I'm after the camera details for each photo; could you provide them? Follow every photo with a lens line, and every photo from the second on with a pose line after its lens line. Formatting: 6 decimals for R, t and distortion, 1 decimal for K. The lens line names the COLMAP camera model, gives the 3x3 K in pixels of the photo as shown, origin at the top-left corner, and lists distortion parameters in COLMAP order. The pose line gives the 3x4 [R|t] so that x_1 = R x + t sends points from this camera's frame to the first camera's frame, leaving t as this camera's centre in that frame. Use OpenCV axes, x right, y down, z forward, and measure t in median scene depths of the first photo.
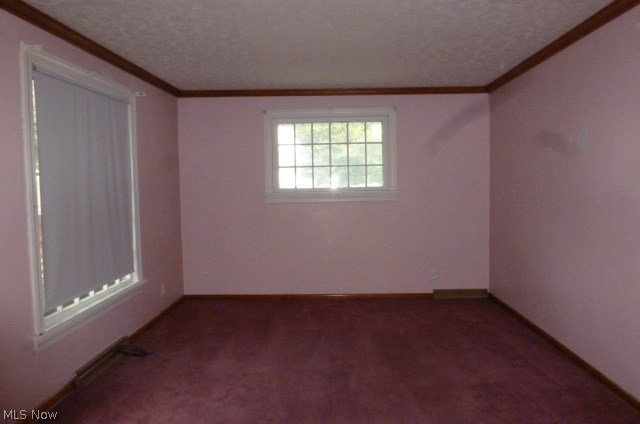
lens RADIAL K [[459.1, 0, 320.0], [0, 459.1, 212.0], [0, 0, 1]] dist [-0.056944, 0.002063]
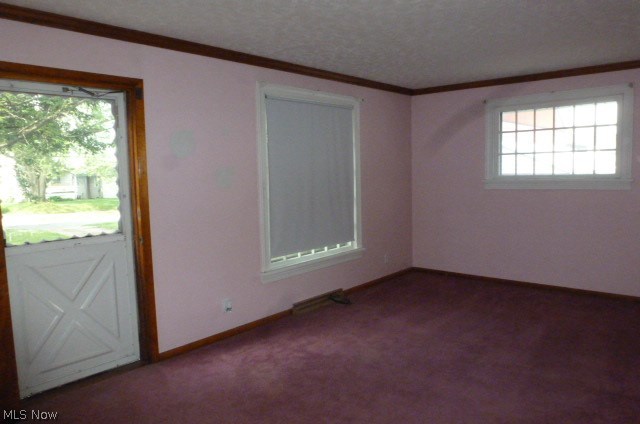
lens RADIAL K [[452.2, 0, 320.0], [0, 452.2, 212.0], [0, 0, 1]] dist [-0.086041, 0.001932]
pose [[0.756452, 0.052106, -0.651970, 0.296108], [-0.028430, 0.998499, 0.046815, -0.004695], [0.653431, -0.016878, 0.756798, -0.021347]]
